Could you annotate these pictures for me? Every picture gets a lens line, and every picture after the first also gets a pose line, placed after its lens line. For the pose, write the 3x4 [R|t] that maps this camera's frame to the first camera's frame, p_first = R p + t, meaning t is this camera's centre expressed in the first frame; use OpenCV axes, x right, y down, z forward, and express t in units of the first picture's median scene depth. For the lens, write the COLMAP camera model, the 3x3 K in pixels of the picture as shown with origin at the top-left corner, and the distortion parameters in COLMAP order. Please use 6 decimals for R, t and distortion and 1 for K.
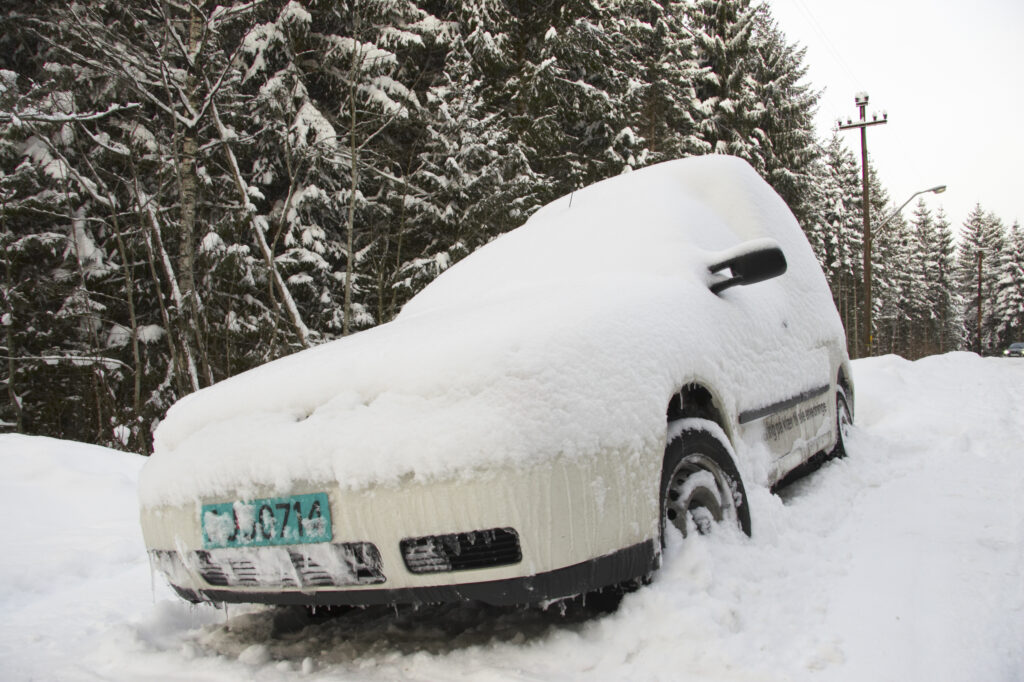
lens RADIAL K [[797.7, 0, 506.6], [0, 797.7, 354.7], [0, 0, 1]] dist [-0.174039, 0.143519]
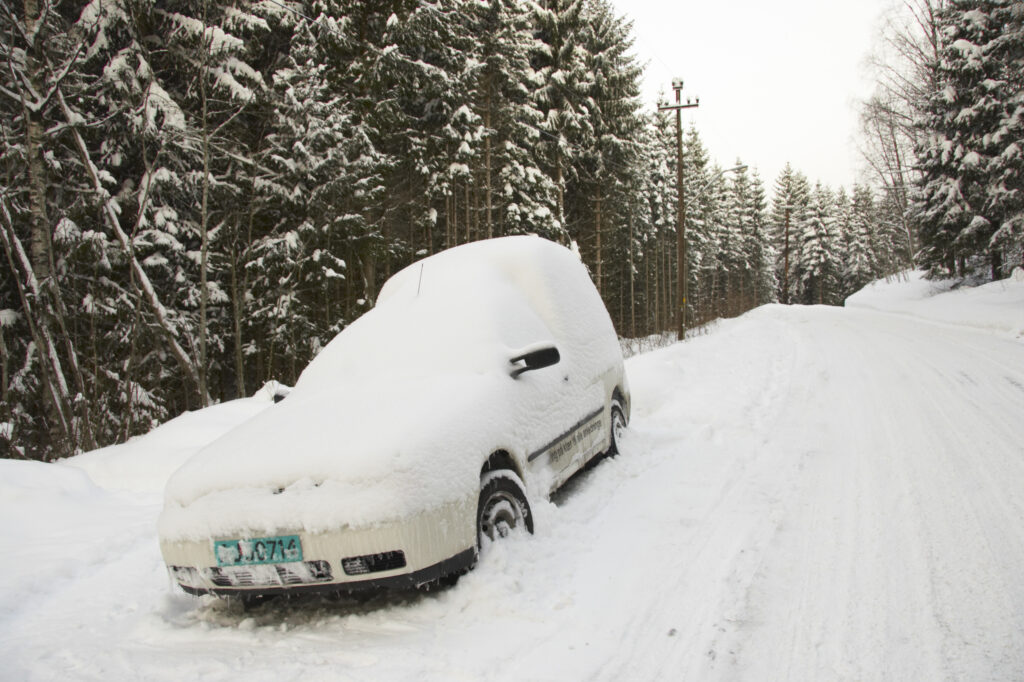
lens RADIAL K [[797.7, 0, 506.6], [0, 797.7, 354.7], [0, 0, 1]] dist [-0.174039, 0.143519]
pose [[0.979963, -0.026808, 0.197366, -0.010770], [0.011926, 0.997020, 0.076210, -0.040846], [-0.198820, -0.072329, 0.977363, -0.092329]]
